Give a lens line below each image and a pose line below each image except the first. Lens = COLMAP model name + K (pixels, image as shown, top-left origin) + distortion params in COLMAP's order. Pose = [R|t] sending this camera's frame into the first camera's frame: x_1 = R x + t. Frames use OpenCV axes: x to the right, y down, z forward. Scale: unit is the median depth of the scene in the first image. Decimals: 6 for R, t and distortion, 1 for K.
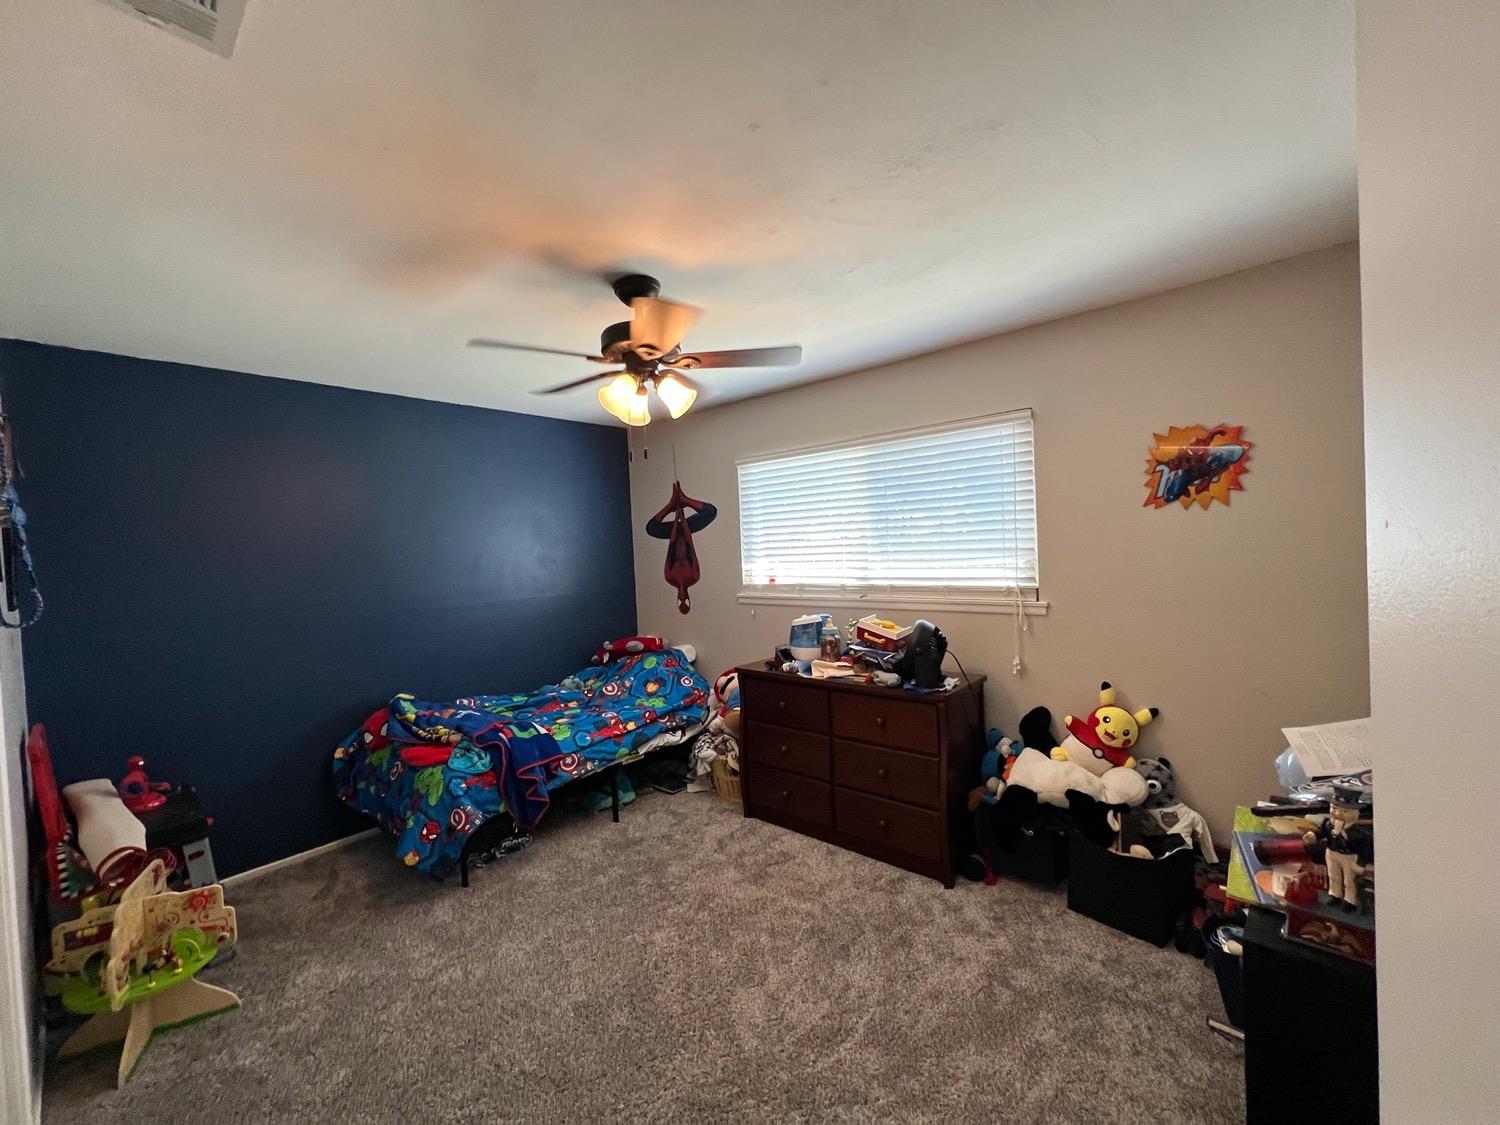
lens RADIAL K [[603.5, 0, 745.8], [0, 603.5, 561.9], [0, 0, 1]] dist [-0.001703, 0.000808]
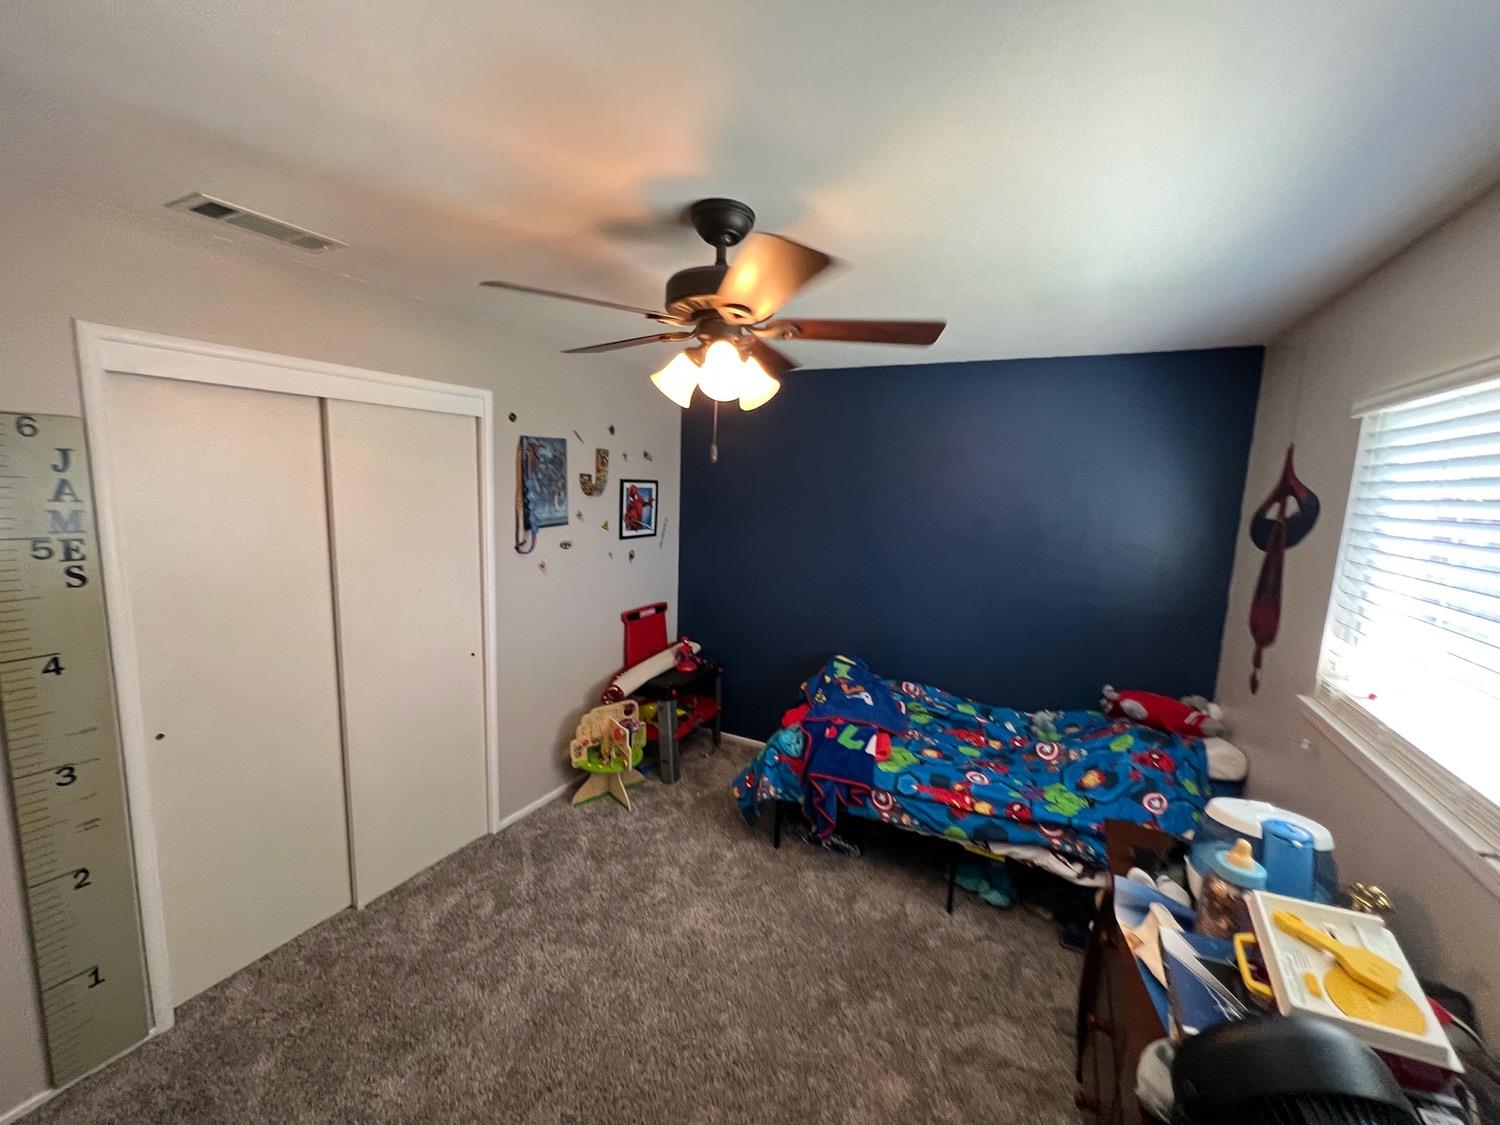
lens RADIAL K [[603.5, 0, 755.1], [0, 603.5, 562.9], [0, 0, 1]] dist [-0.001703, 0.000808]
pose [[0.237099, 0.185548, -0.953602, 0.430166], [-0.077059, 0.982090, 0.171932, -0.130432], [0.968424, 0.032719, 0.247151, 0.645697]]
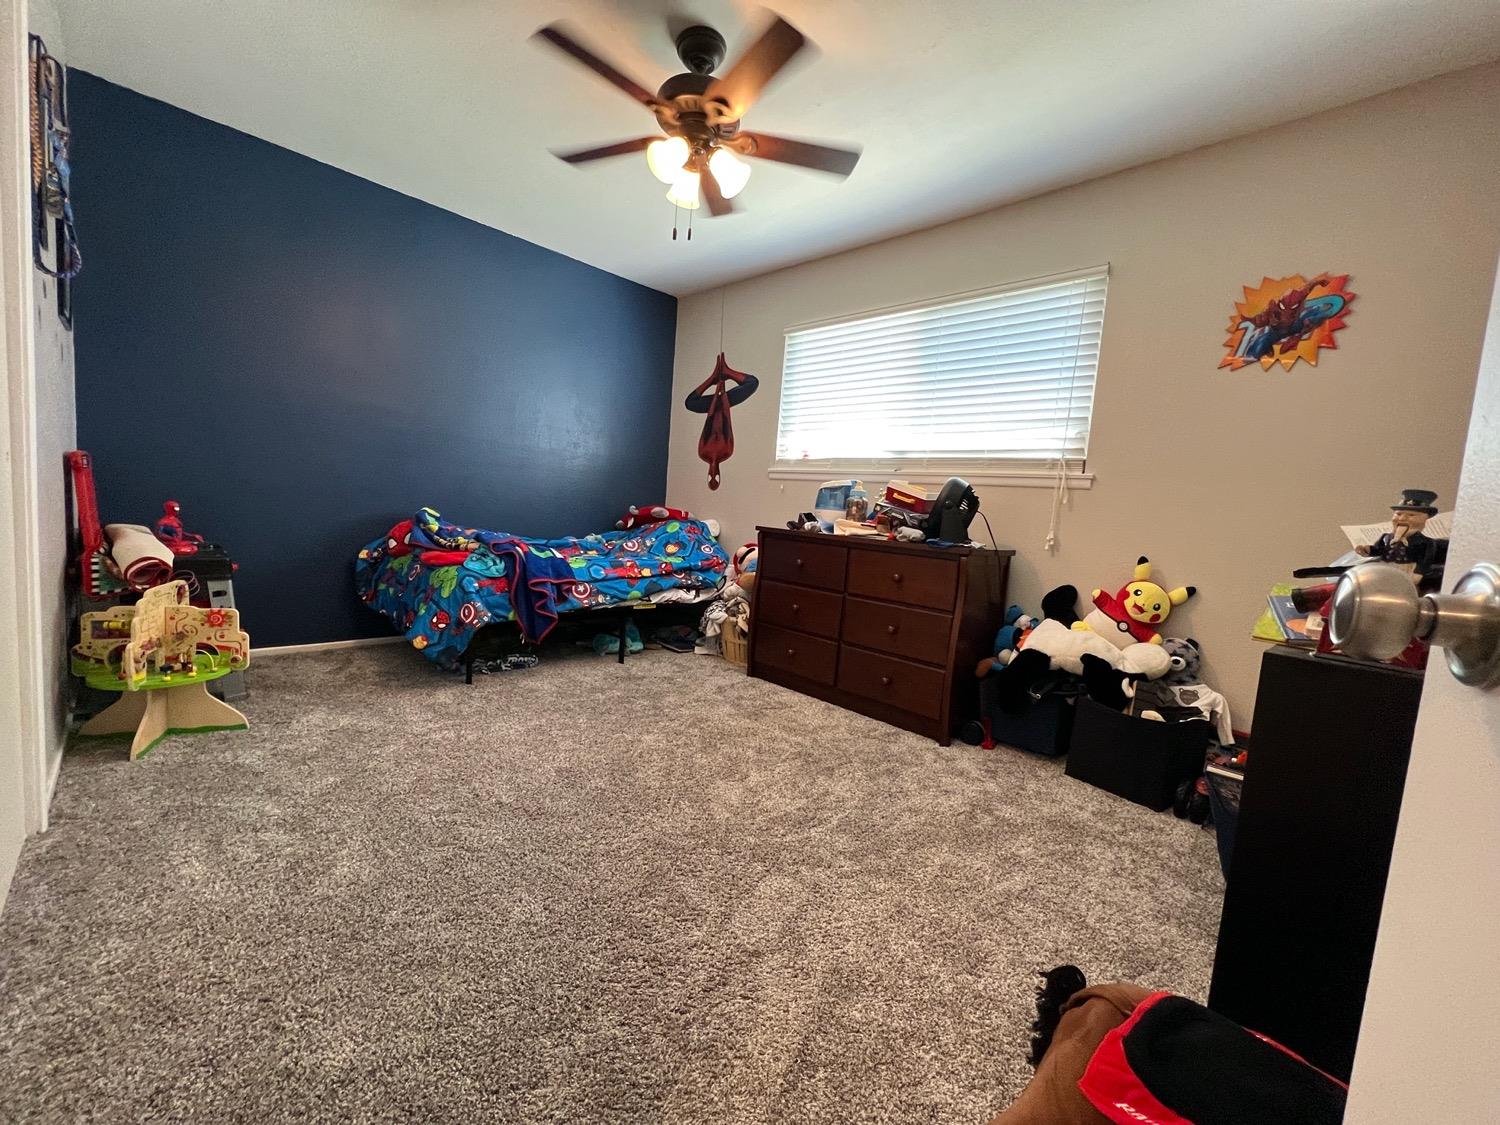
lens RADIAL K [[603.5, 0, 745.2], [0, 603.5, 562.5], [0, 0, 1]] dist [-0.001703, 0.000808]
pose [[0.990433, 0.126457, -0.055236, 0.029650], [-0.122583, 0.990081, 0.068656, 0.194481], [0.063371, -0.061228, 0.996110, 0.018410]]
